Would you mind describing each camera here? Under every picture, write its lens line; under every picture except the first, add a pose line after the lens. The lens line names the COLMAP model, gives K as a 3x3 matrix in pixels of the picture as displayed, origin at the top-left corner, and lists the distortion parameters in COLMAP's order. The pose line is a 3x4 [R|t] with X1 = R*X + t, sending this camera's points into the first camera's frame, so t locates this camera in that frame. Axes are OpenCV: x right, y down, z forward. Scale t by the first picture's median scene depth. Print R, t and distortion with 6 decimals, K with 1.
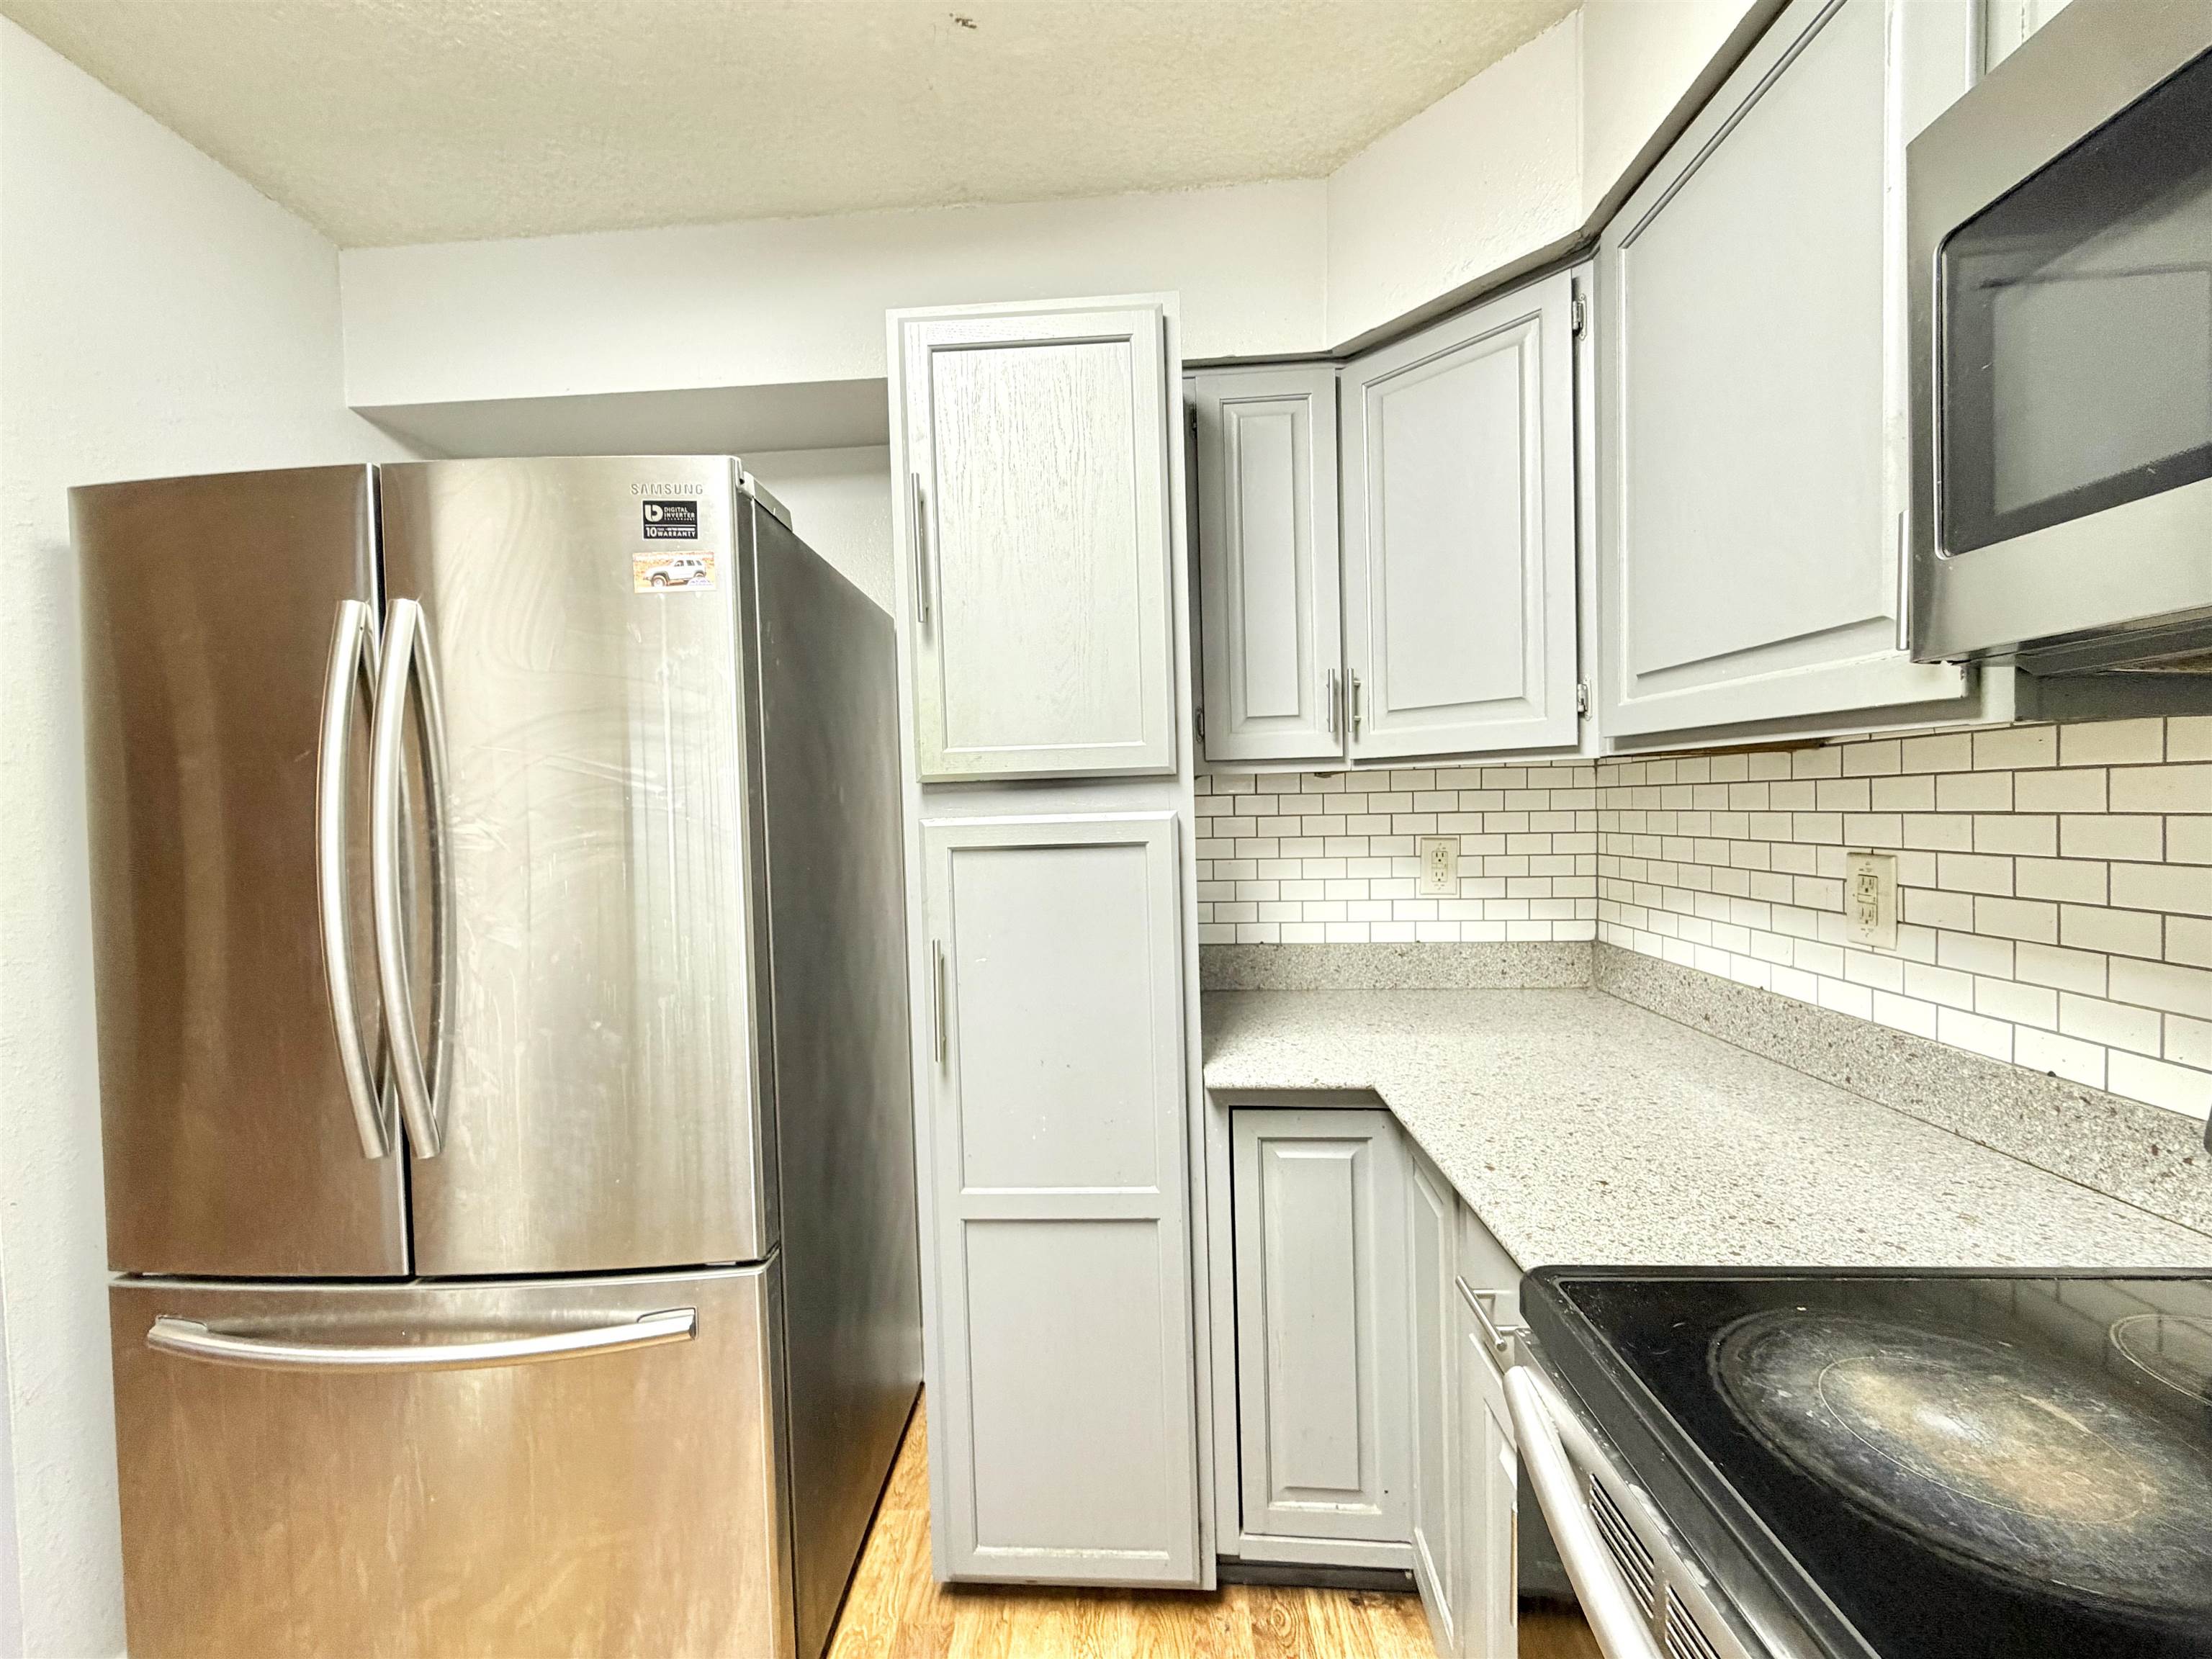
lens RADIAL K [[886.2, 0, 1087.9], [0, 886.2, 831.4], [0, 0, 1]] dist [0.001185, -0.000801]
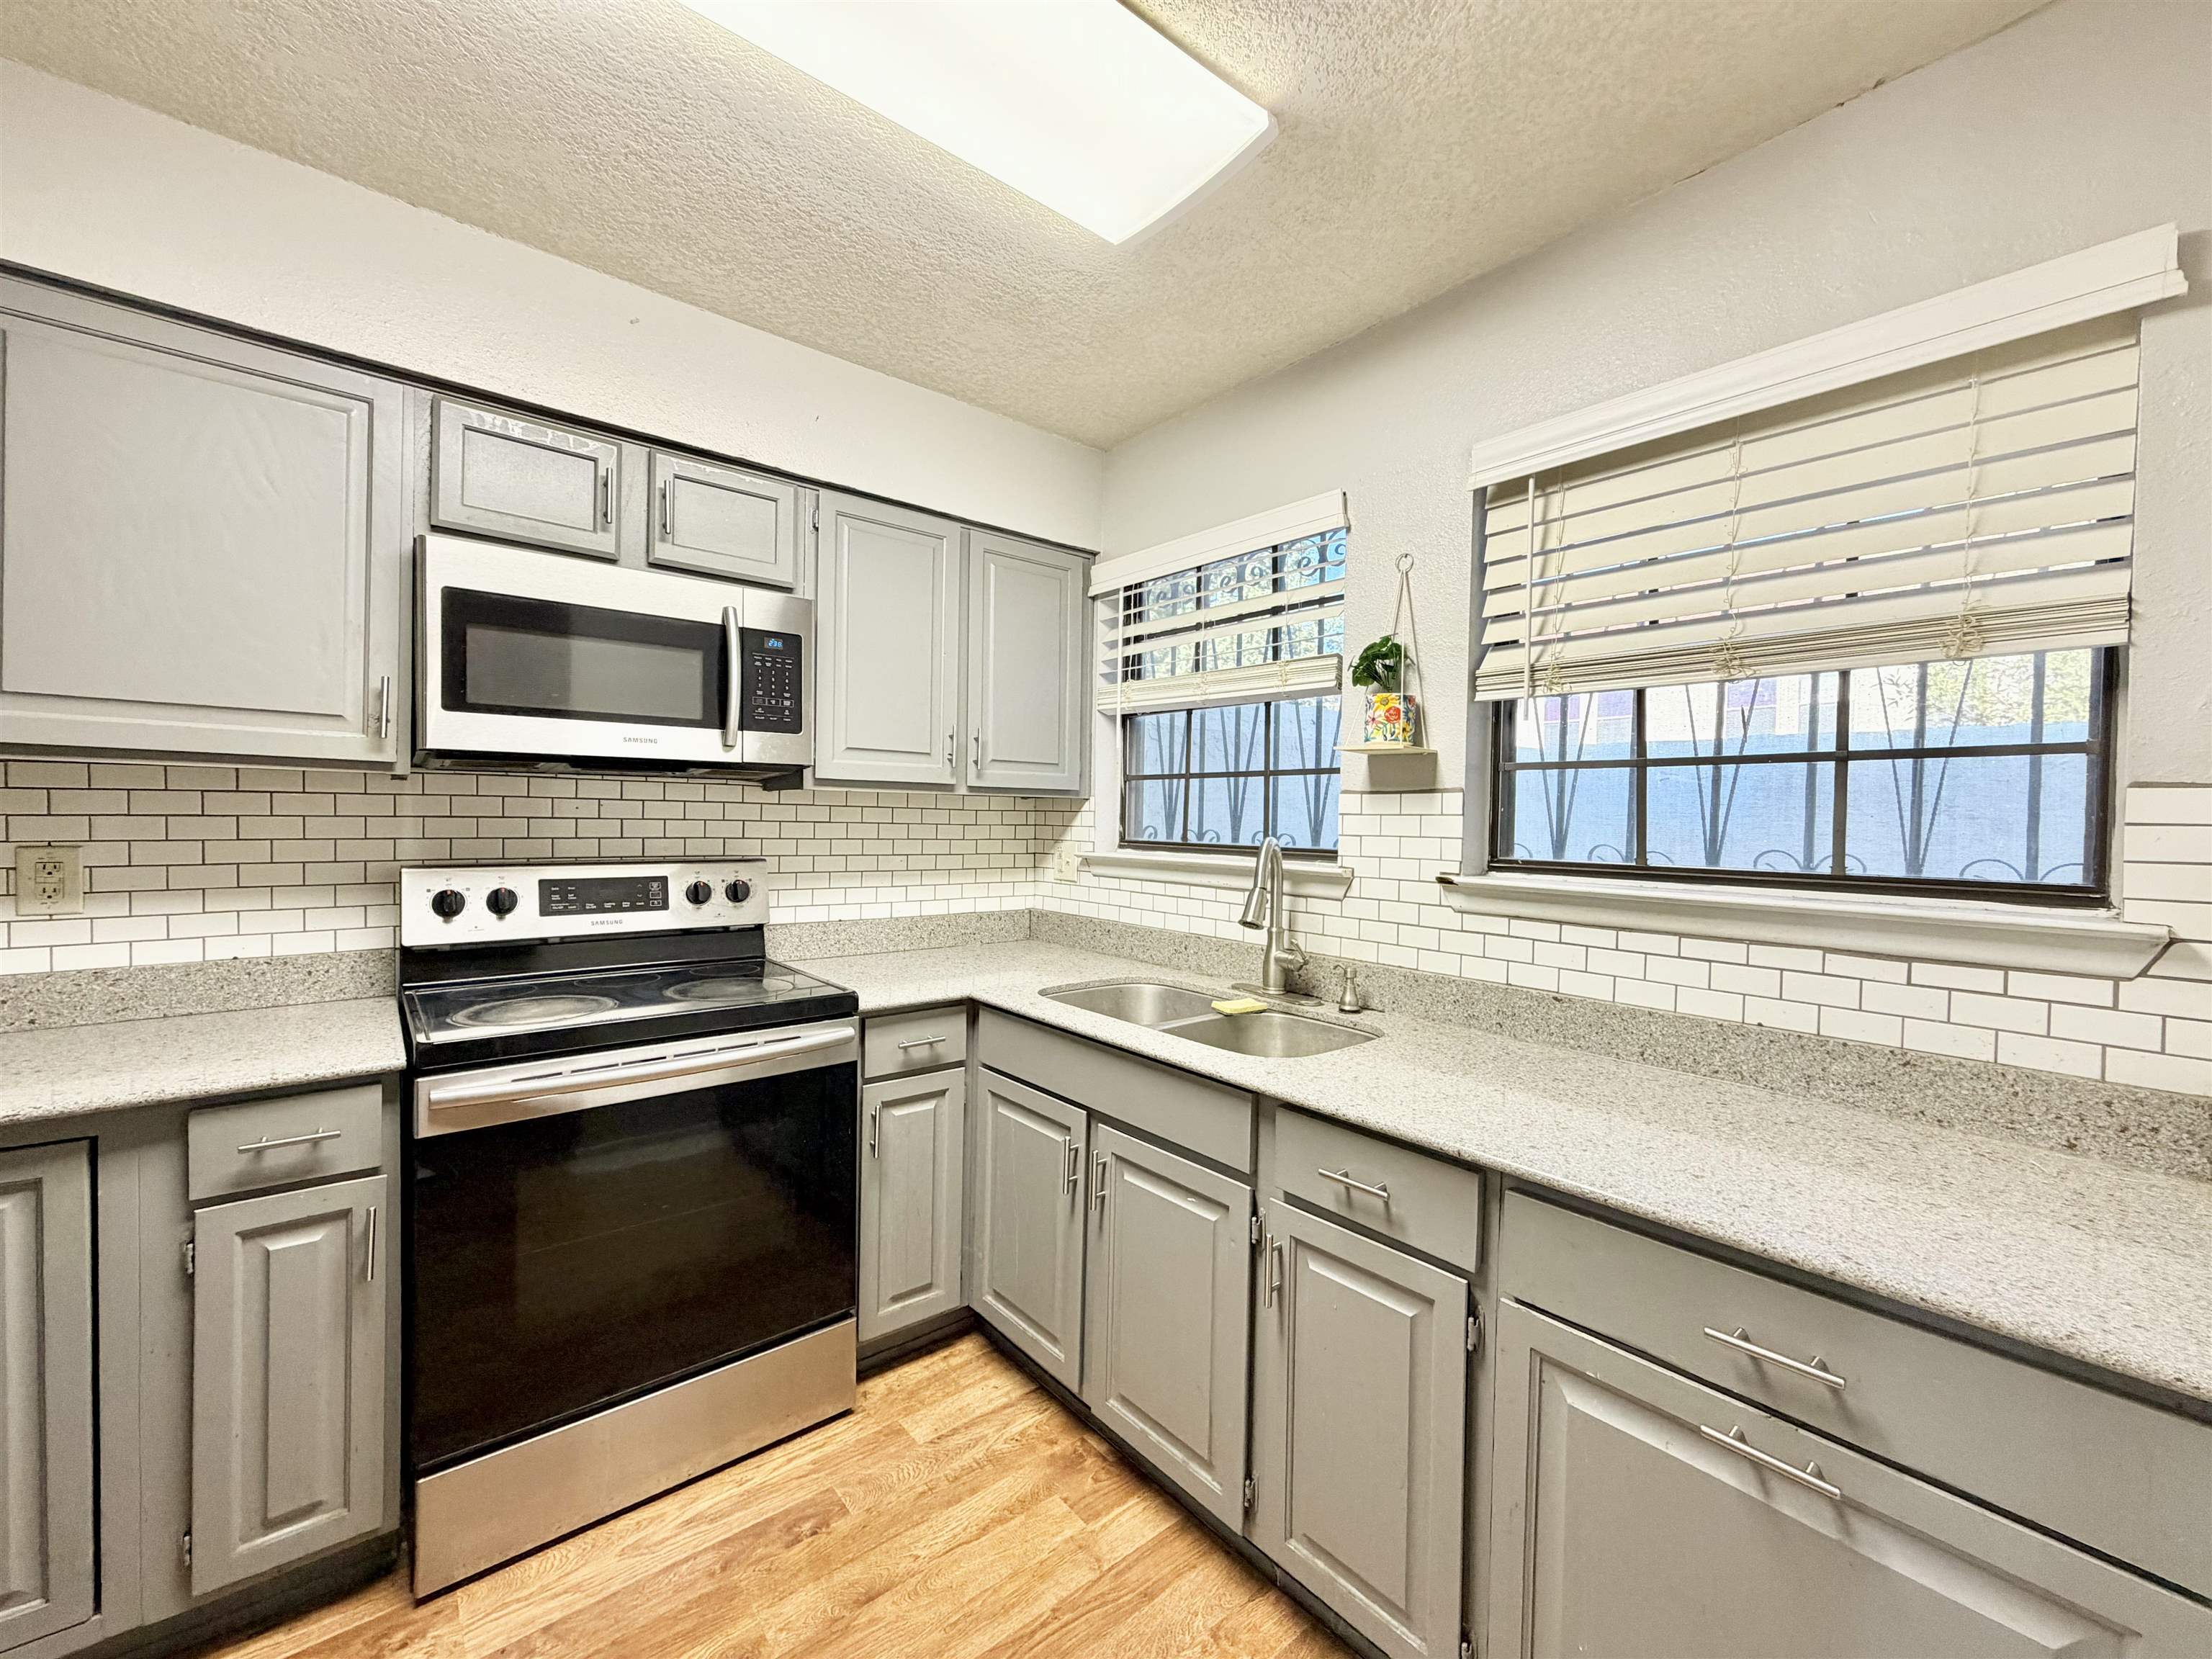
lens RADIAL K [[886.2, 0, 1104.6], [0, 886.2, 832.3], [0, 0, 1]] dist [0.001185, -0.000801]
pose [[-0.685421, 0.003216, 0.728140, -1.208095], [0.028135, 0.999360, 0.022070, 0.020266], [-0.727603, 0.035613, -0.685073, 0.770609]]
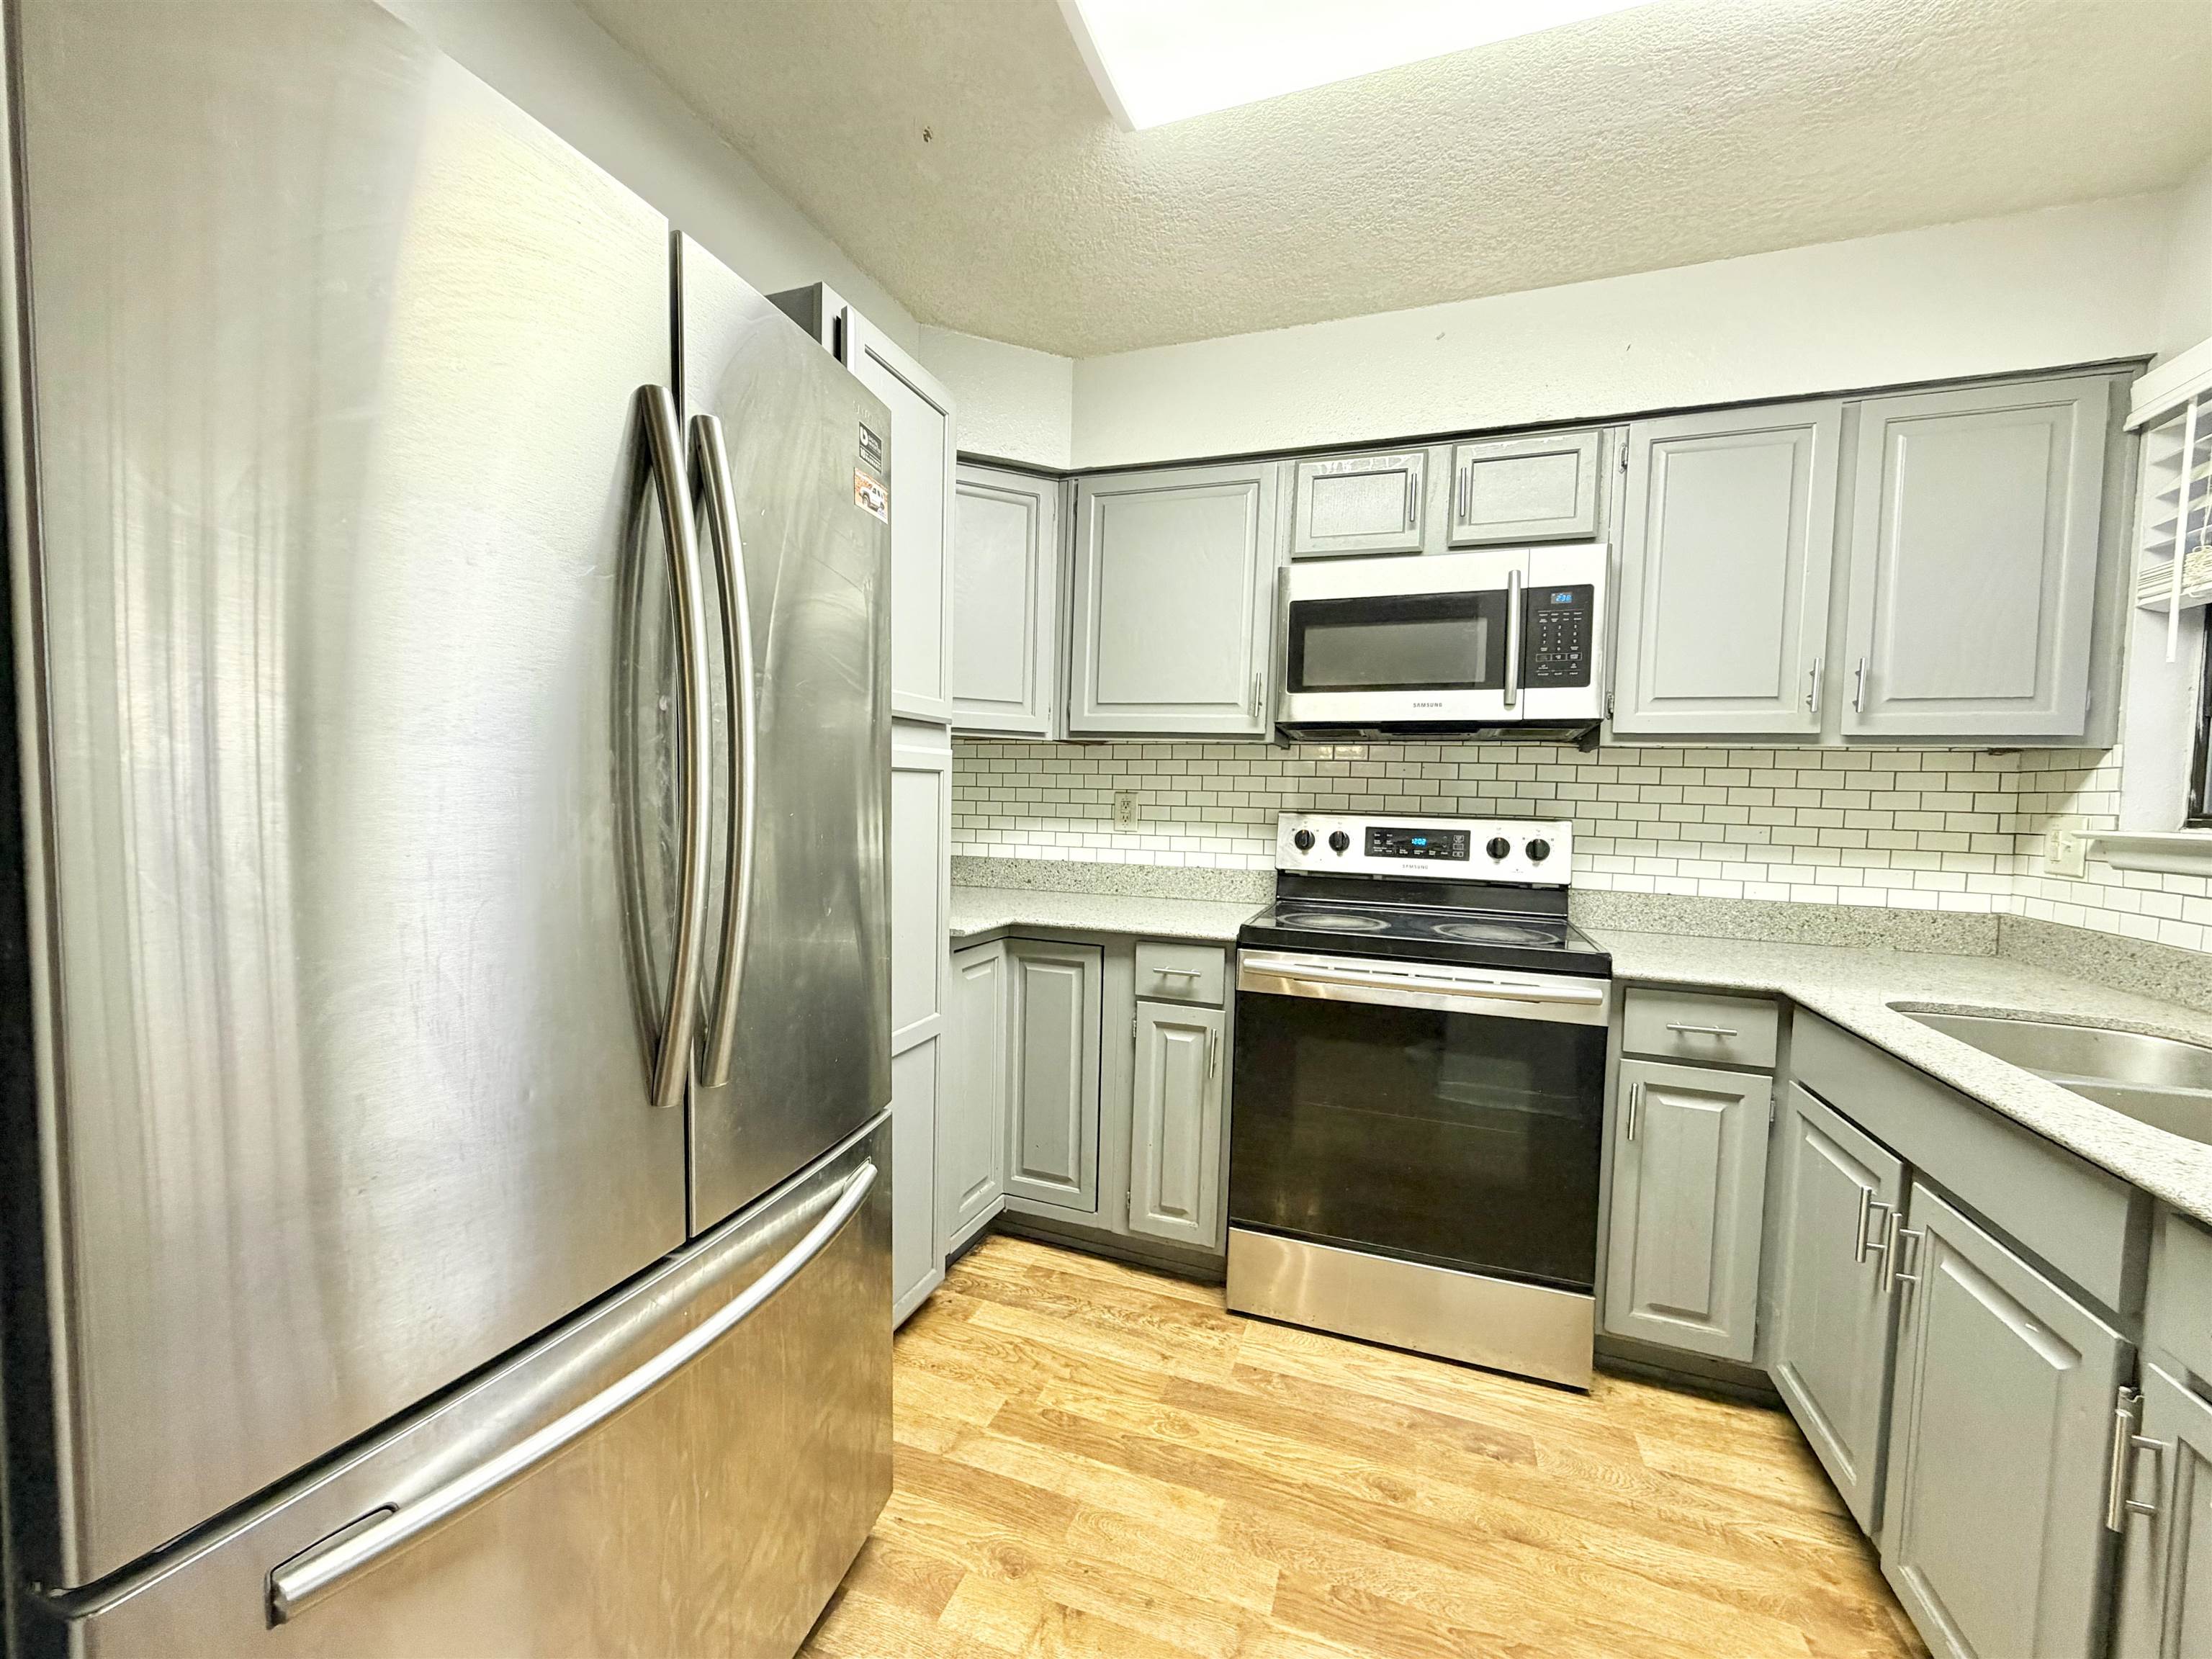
lens RADIAL K [[886.2, 0, 1095.2], [0, 886.2, 833.0], [0, 0, 1]] dist [0.001185, -0.000801]
pose [[0.290660, -0.007663, 0.956796, -1.424913], [-0.000763, 0.999966, 0.008240, 0.116697], [-0.956826, -0.003125, 0.290644, 0.401201]]
